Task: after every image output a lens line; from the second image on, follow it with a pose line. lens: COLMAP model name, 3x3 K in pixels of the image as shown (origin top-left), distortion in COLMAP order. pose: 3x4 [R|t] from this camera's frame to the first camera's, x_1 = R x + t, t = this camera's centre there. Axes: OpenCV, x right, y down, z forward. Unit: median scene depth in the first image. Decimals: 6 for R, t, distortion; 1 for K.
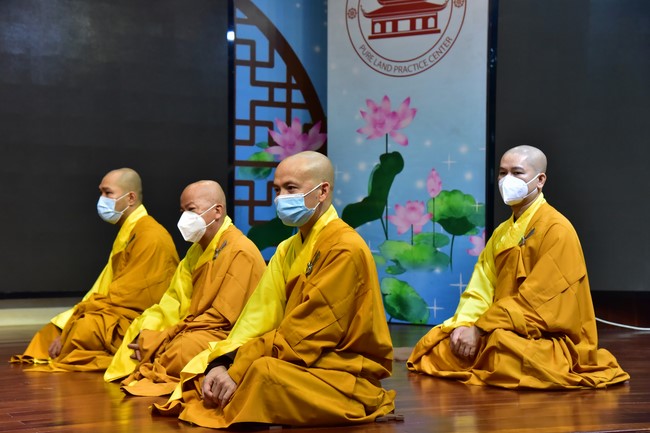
lens RADIAL K [[1198.2, 0, 330.1], [0, 1198.2, 212.5], [0, 0, 1]] dist [0.475962, 0.000000]
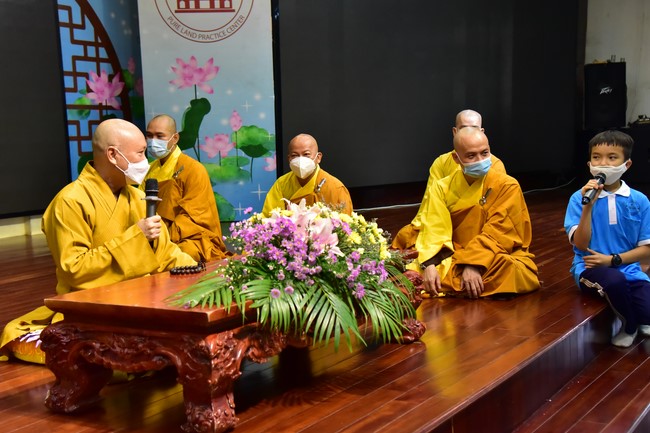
lens RADIAL K [[864.0, 0, 326.3], [0, 864.0, 214.9], [0, 0, 1]] dist [0.177733, 0.000000]
pose [[0.848319, -0.085932, 0.522466, -0.353751], [0.027703, 0.992594, 0.118275, -0.031540], [-0.528761, -0.085861, 0.844417, 0.076772]]
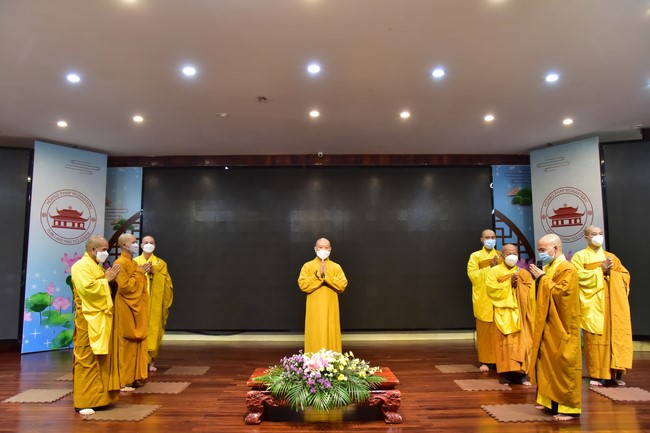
lens RADIAL K [[492.9, 0, 322.7], [0, 492.9, 220.1], [0, 0, 1]] dist [-0.054831, 0.018142]
pose [[0.904553, -0.055075, -0.422788, 0.031276], [0.021632, 0.996273, -0.083498, -0.085462], [0.425811, 0.066383, 0.902373, -0.092452]]
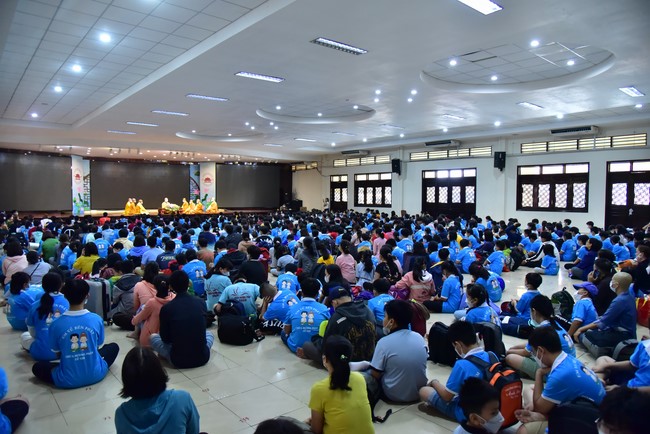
lens RADIAL K [[447.2, 0, 319.3], [0, 447.2, 220.7], [0, 0, 1]] dist [-0.092047, 0.030027]
pose [[0.968840, -0.010561, 0.247460, 0.040851], [-0.010715, 0.996368, 0.084472, -0.147904], [-0.247454, -0.084491, 0.965209, -2.780580]]
